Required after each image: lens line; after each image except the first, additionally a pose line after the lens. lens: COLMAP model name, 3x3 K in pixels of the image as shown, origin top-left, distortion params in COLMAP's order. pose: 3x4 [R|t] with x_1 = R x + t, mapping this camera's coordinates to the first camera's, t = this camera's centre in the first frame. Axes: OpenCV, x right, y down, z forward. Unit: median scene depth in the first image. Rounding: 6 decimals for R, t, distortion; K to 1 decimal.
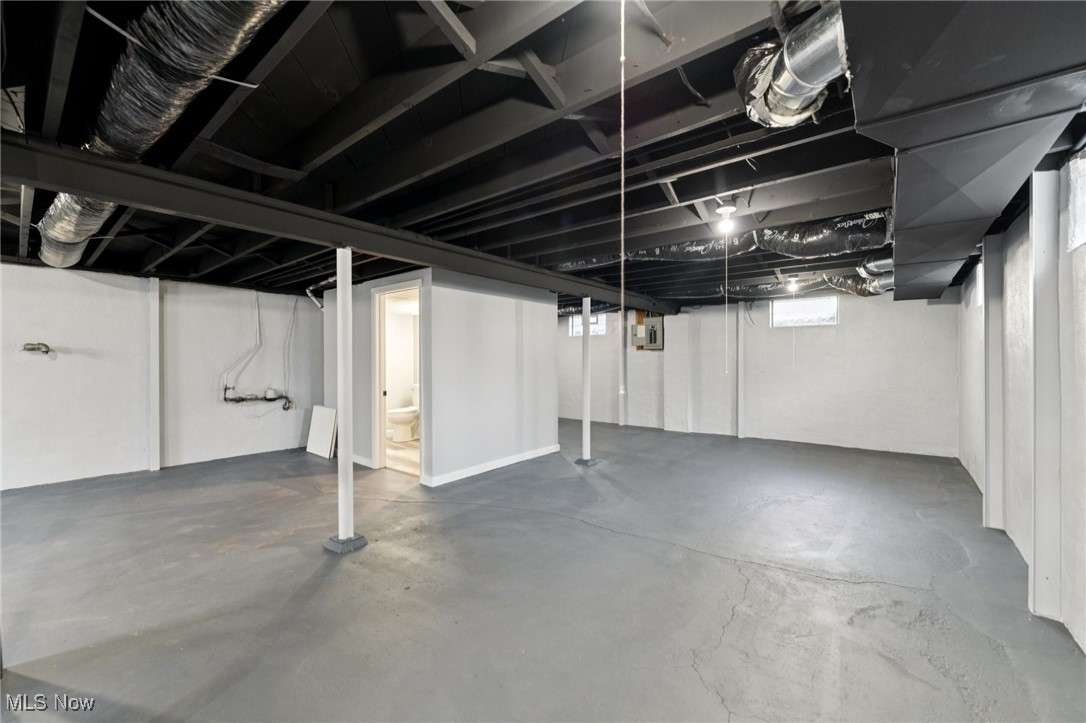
lens RADIAL K [[432.2, 0, 543.0], [0, 432.2, 361.5], [0, 0, 1]] dist [-0.000731, -0.000237]
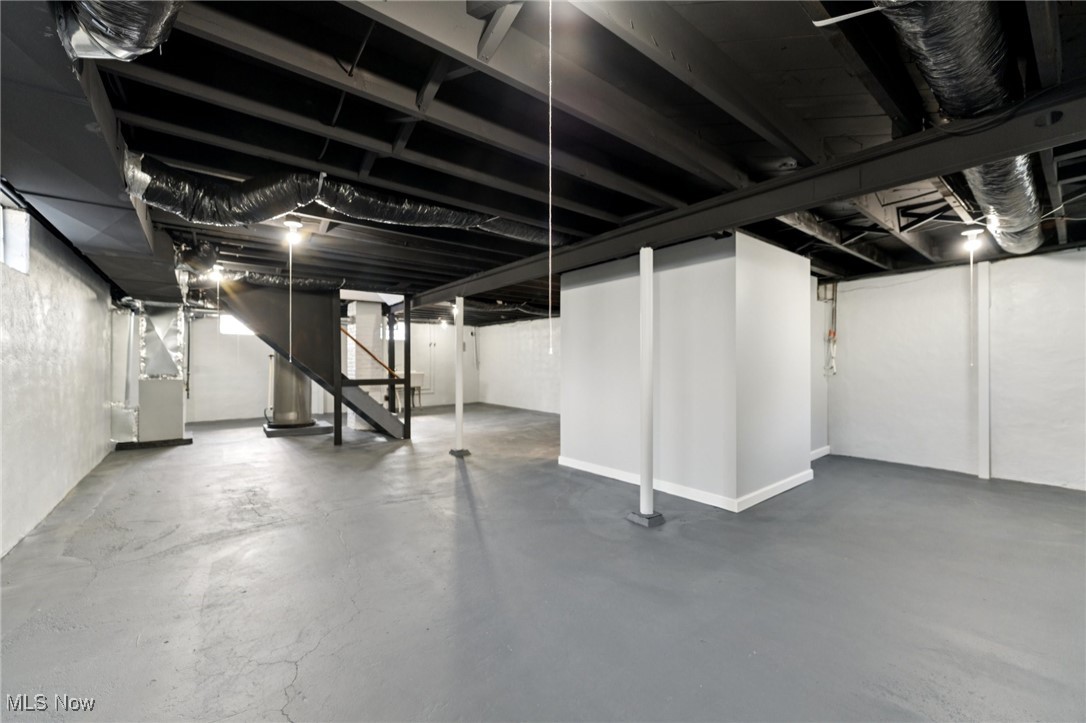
lens RADIAL K [[432.2, 0, 543.0], [0, 432.2, 361.5], [0, 0, 1]] dist [-0.000731, -0.000237]
pose [[-0.220324, 0.003353, -0.975421, 1.523892], [-0.004311, 0.999981, 0.004411, 0.016895], [0.975417, 0.005177, -0.220305, 2.062473]]
